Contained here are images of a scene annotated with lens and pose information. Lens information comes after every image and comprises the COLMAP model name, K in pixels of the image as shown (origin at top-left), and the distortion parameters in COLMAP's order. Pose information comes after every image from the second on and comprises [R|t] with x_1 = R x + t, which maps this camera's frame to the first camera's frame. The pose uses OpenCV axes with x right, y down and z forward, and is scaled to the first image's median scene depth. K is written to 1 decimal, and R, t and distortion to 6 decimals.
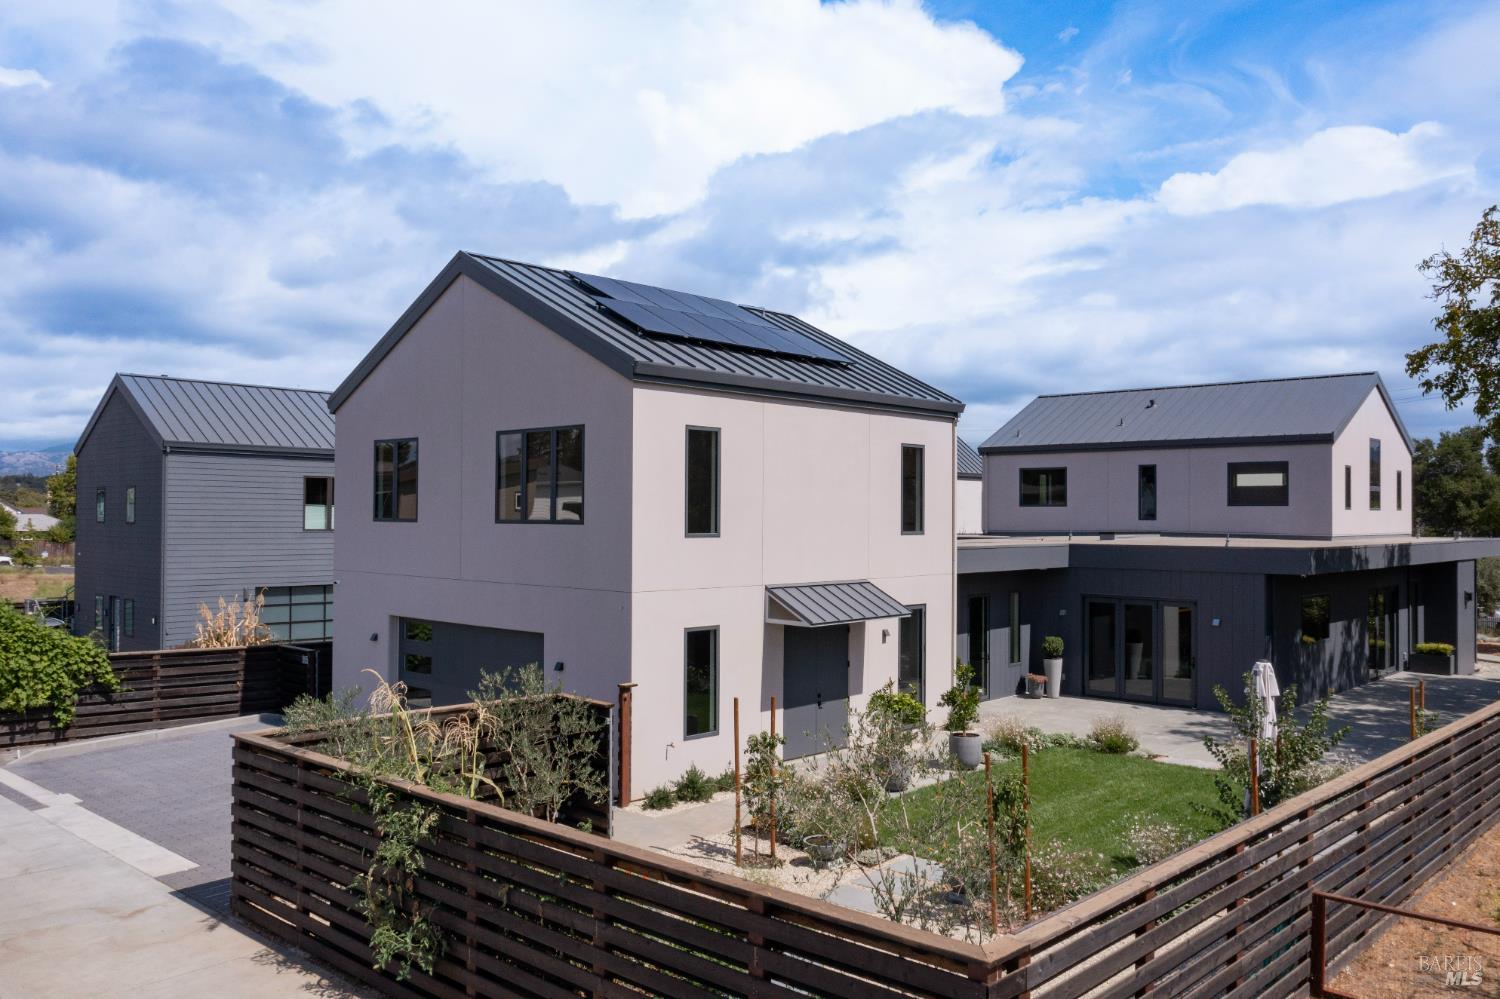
lens RADIAL K [[1179.9, 0, 750.0], [0, 1179.9, 499.5], [0, 0, 1]] dist [-0.014002, 0.000665]
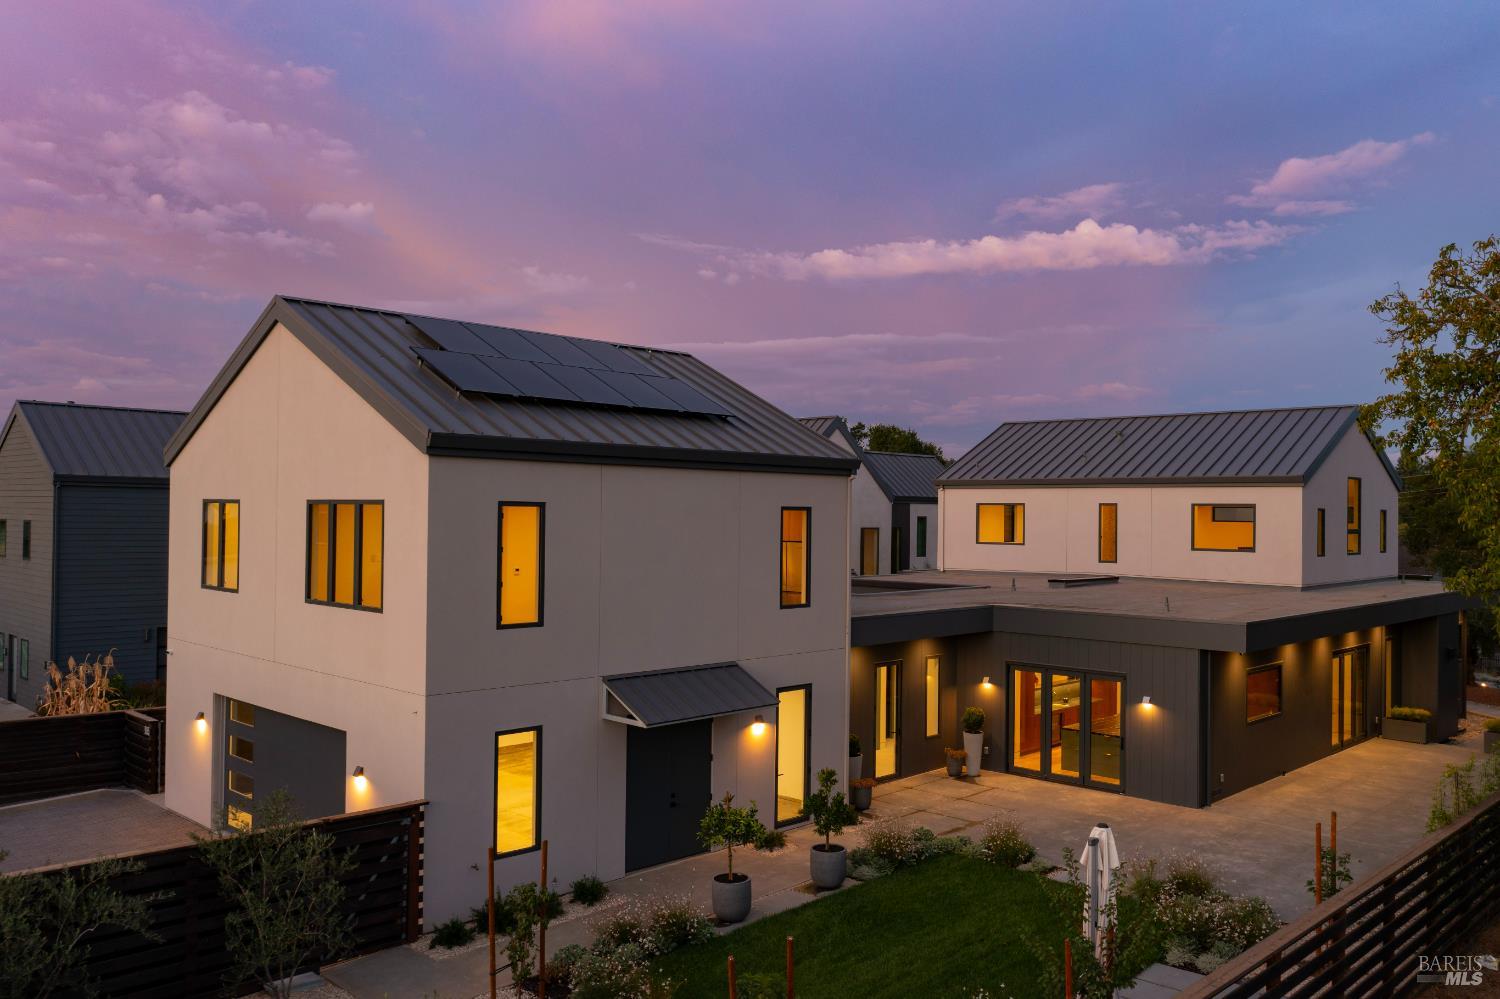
lens RADIAL K [[1179.9, 0, 750.0], [0, 1179.9, 499.5], [0, 0, 1]] dist [-0.014002, 0.000665]
pose [[0.999650, 0.006032, -0.025770, 0.127495], [-0.005911, 0.999971, 0.004761, -0.056977], [0.025798, -0.004607, 0.999657, 0.103551]]
